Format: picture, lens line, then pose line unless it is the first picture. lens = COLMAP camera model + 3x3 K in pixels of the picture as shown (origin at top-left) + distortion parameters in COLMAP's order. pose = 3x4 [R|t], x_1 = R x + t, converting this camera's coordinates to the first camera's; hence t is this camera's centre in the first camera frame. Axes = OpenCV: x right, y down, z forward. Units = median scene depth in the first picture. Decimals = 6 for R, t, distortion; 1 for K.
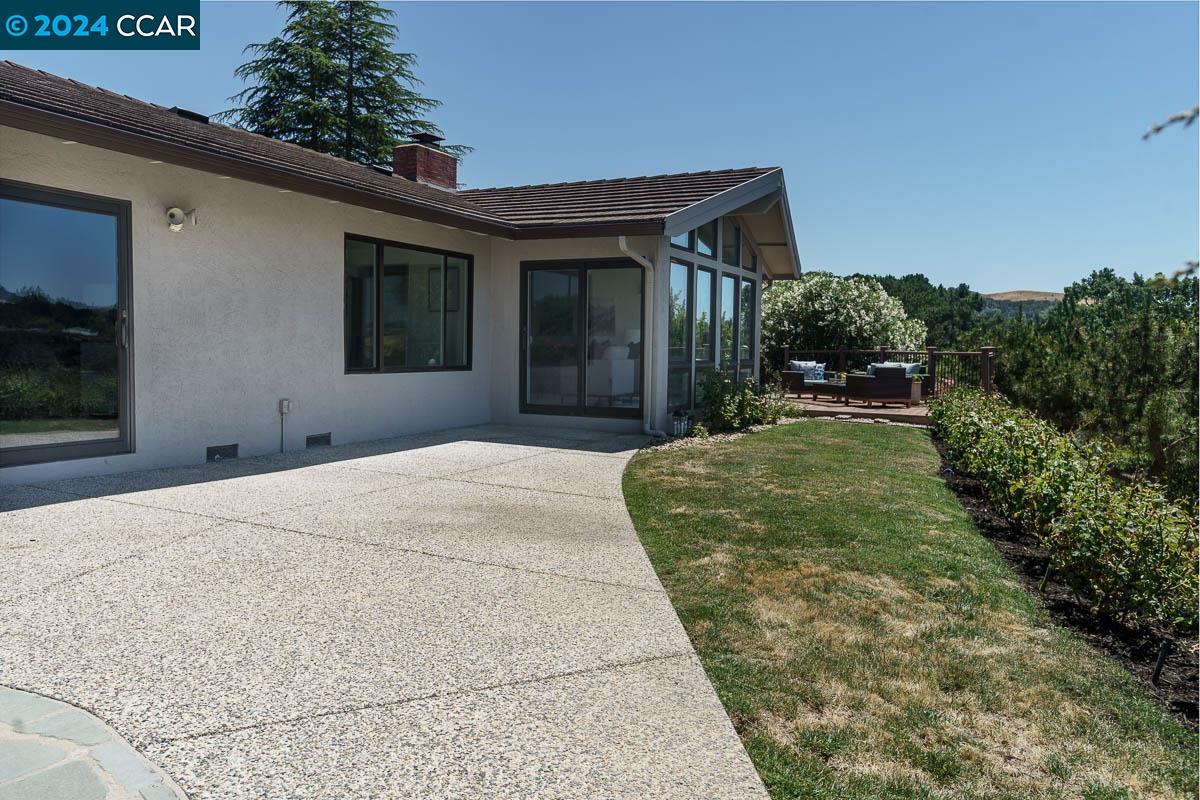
lens RADIAL K [[880.6, 0, 600.0], [0, 880.6, 400.0], [0, 0, 1]] dist [0.010035, 0.007279]
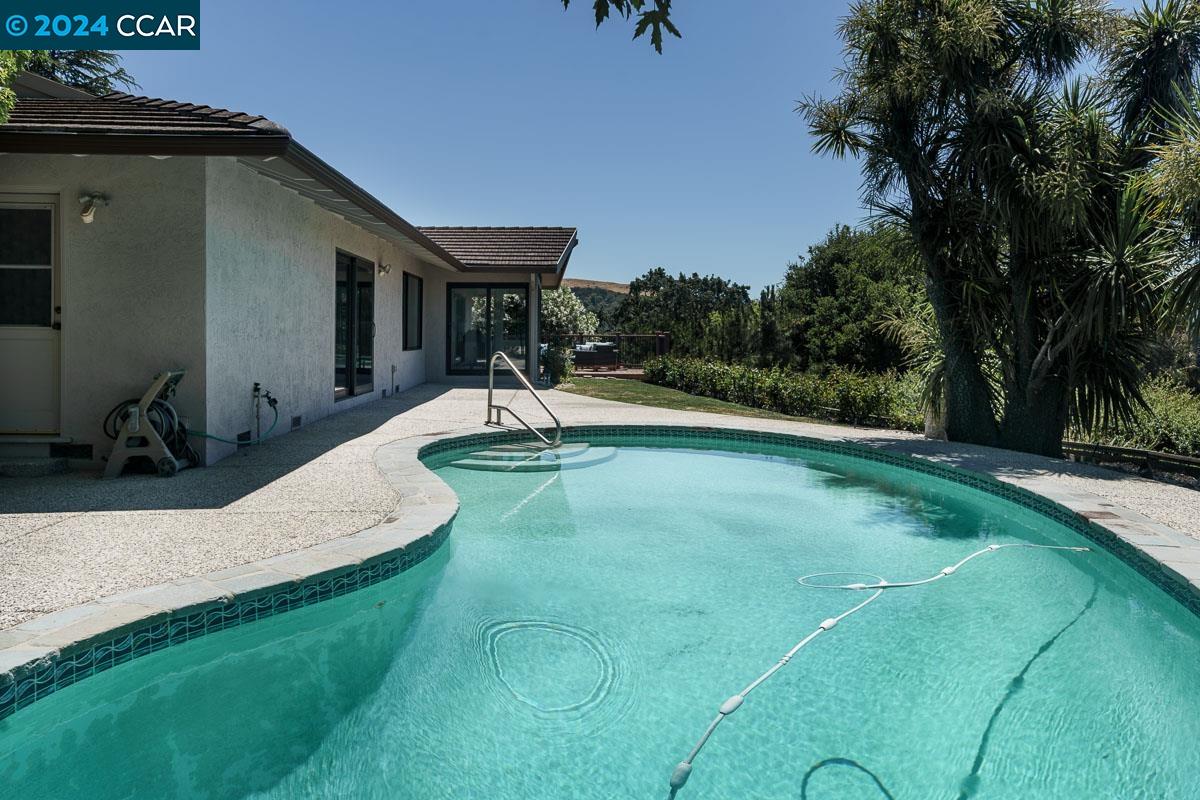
lens RADIAL K [[880.6, 0, 600.0], [0, 880.6, 400.0], [0, 0, 1]] dist [0.010035, 0.007279]
pose [[0.889250, -0.042506, 0.455443, -0.211364], [0.034137, 0.999063, 0.026590, 0.009849], [-0.456147, -0.008098, 0.889868, -0.212398]]
